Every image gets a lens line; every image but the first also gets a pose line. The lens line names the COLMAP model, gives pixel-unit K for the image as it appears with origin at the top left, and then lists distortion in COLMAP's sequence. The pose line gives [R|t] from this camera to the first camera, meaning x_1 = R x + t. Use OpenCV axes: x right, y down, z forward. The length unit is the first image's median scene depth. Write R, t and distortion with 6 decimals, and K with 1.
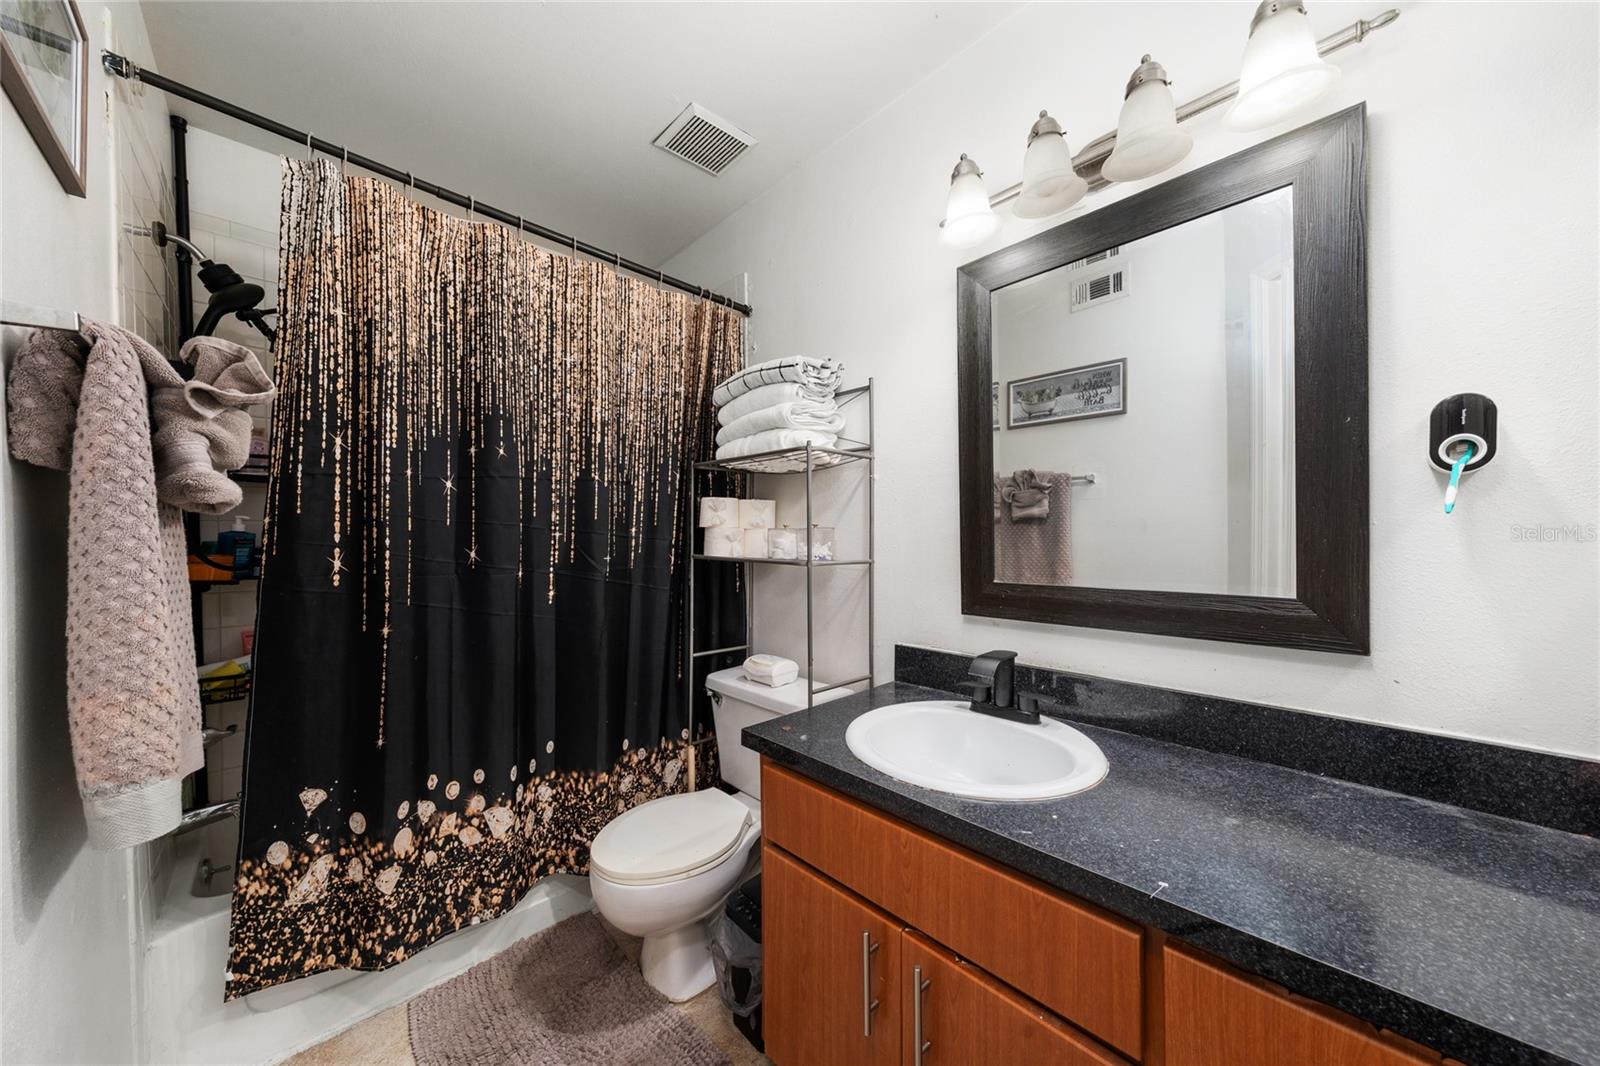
lens RADIAL K [[560.2, 0, 797.1], [0, 560.2, 542.5], [0, 0, 1]] dist [-0.004123, 0.000483]
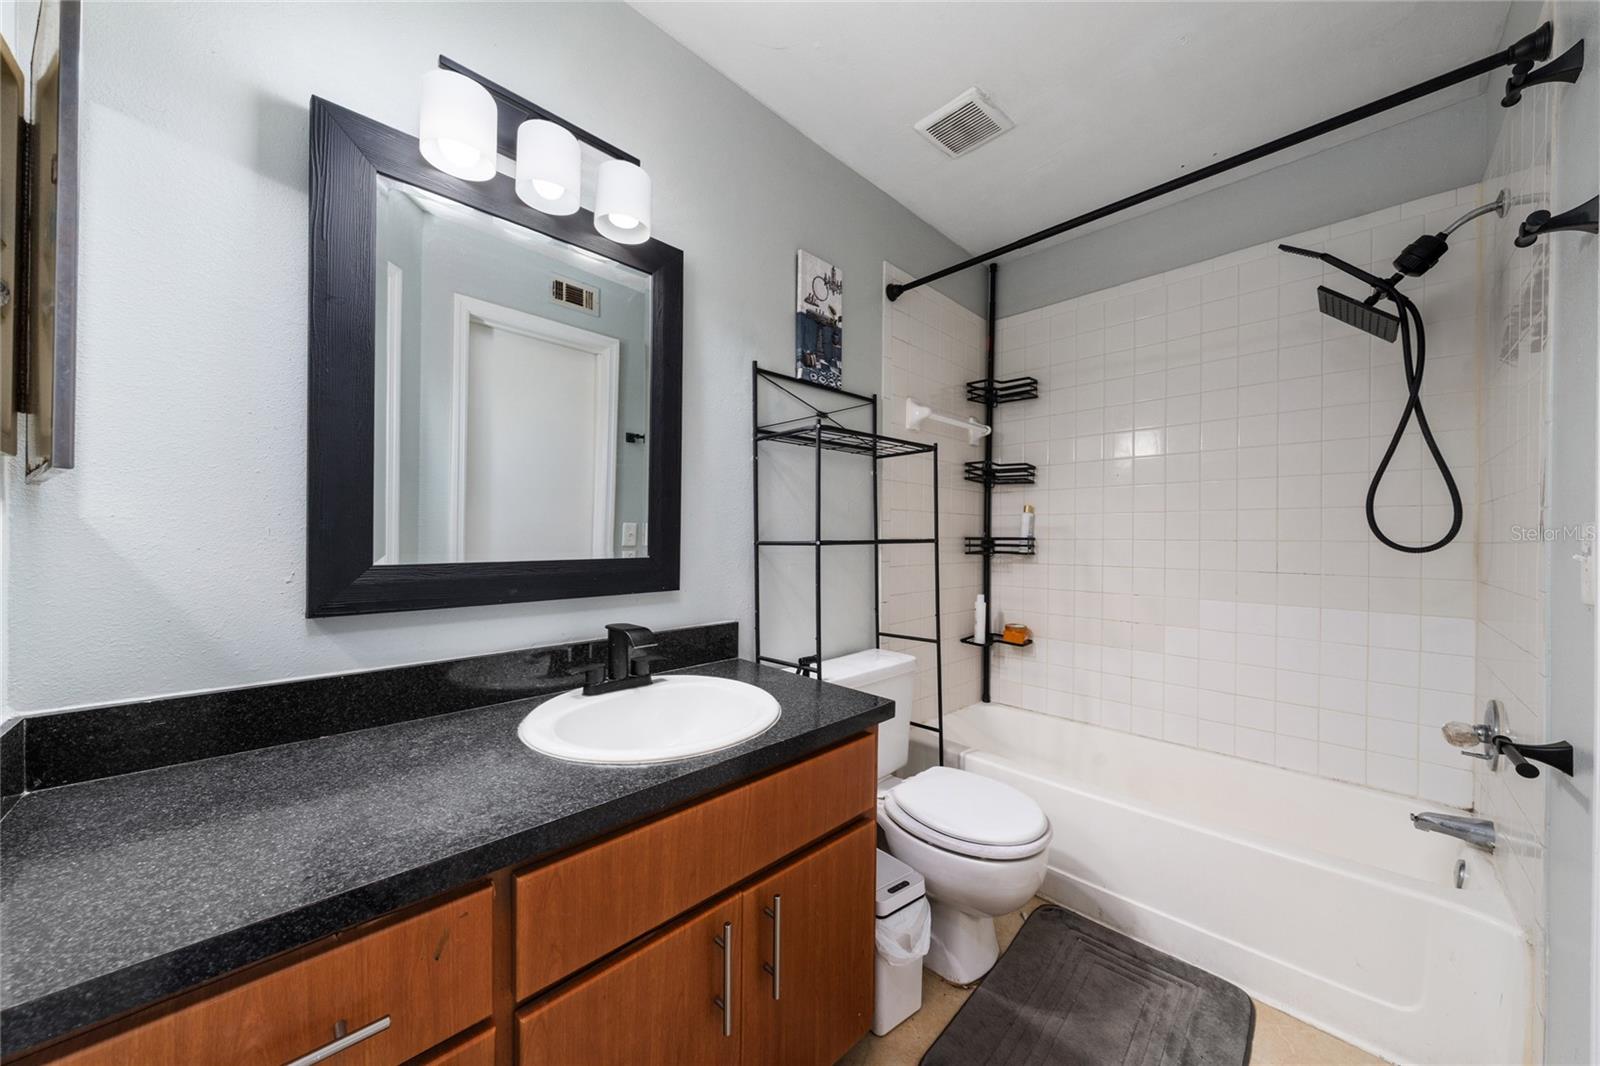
lens RADIAL K [[548.0, 0, 805.4], [0, 548.0, 529.7], [0, 0, 1]] dist [-0.002627, 0.000004]
pose [[-0.047424, -0.016230, 0.998743, -1.139340], [-0.018740, 0.999706, 0.015356, -0.003305], [-0.998699, -0.017988, -0.047714, 1.245311]]
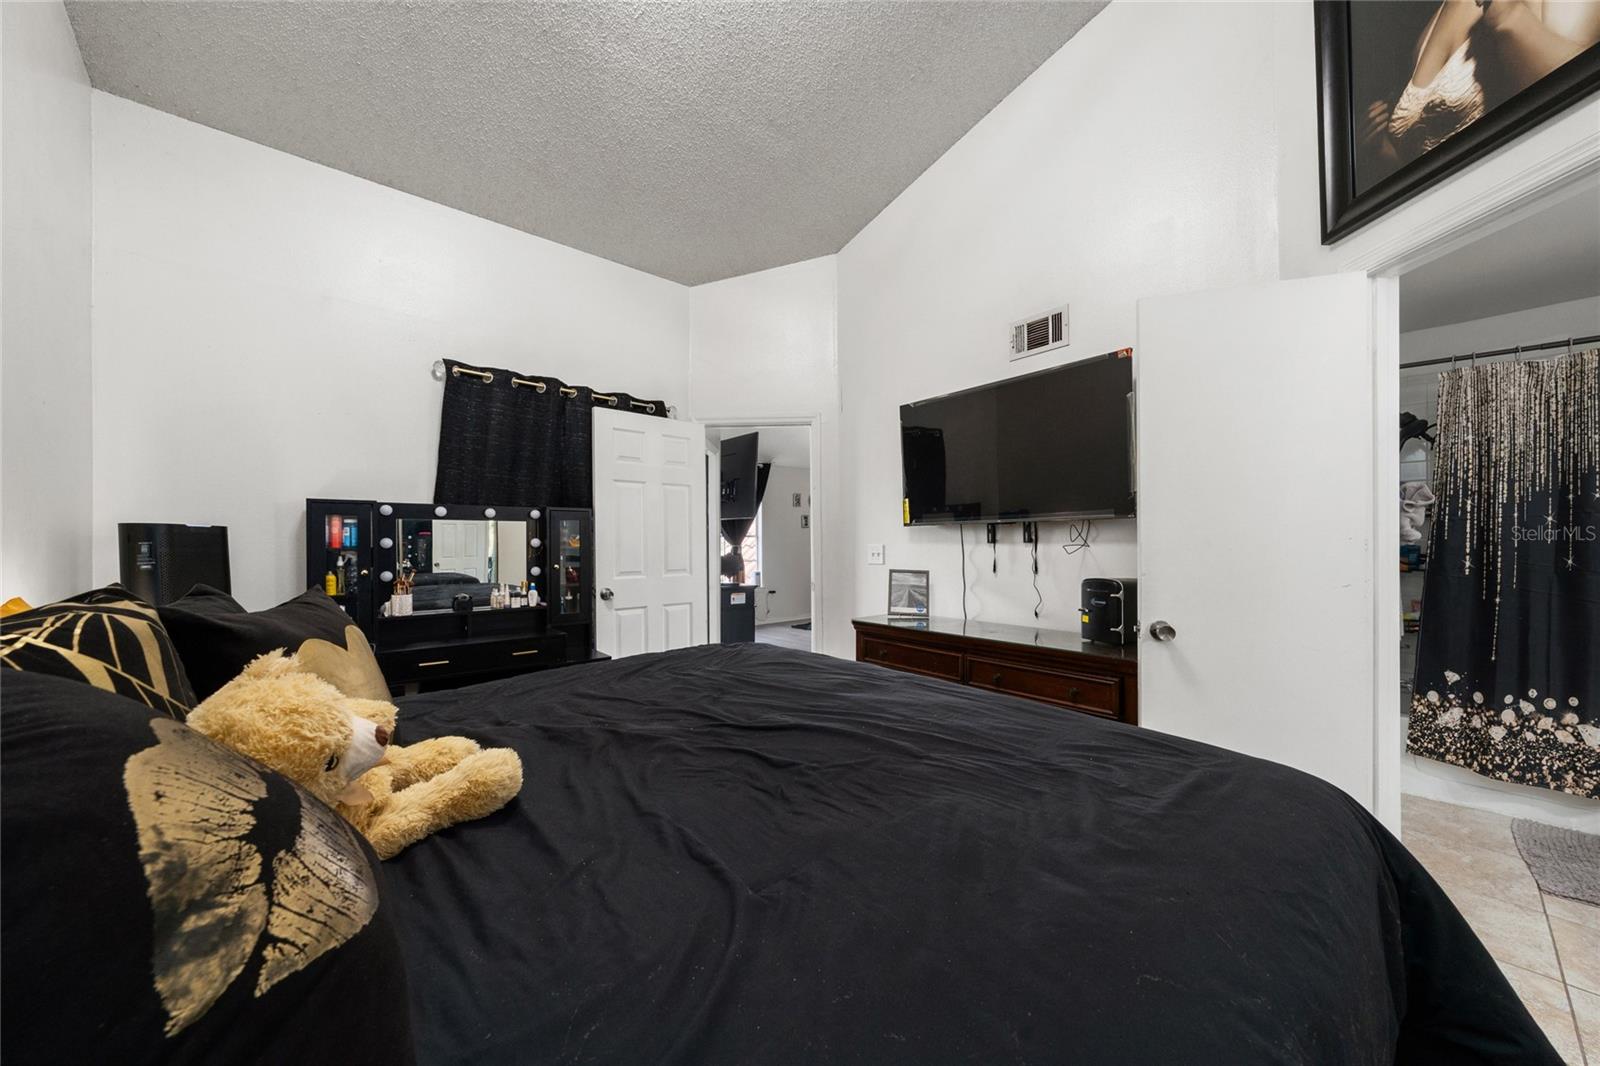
lens RADIAL K [[560.2, 0, 797.1], [0, 560.2, 542.5], [0, 0, 1]] dist [-0.004123, 0.000483]
pose [[-0.028538, 0.002041, -0.999591, 1.188308], [-0.009334, 0.999954, 0.002308, -0.018520], [0.999549, 0.009396, -0.028518, -1.287477]]
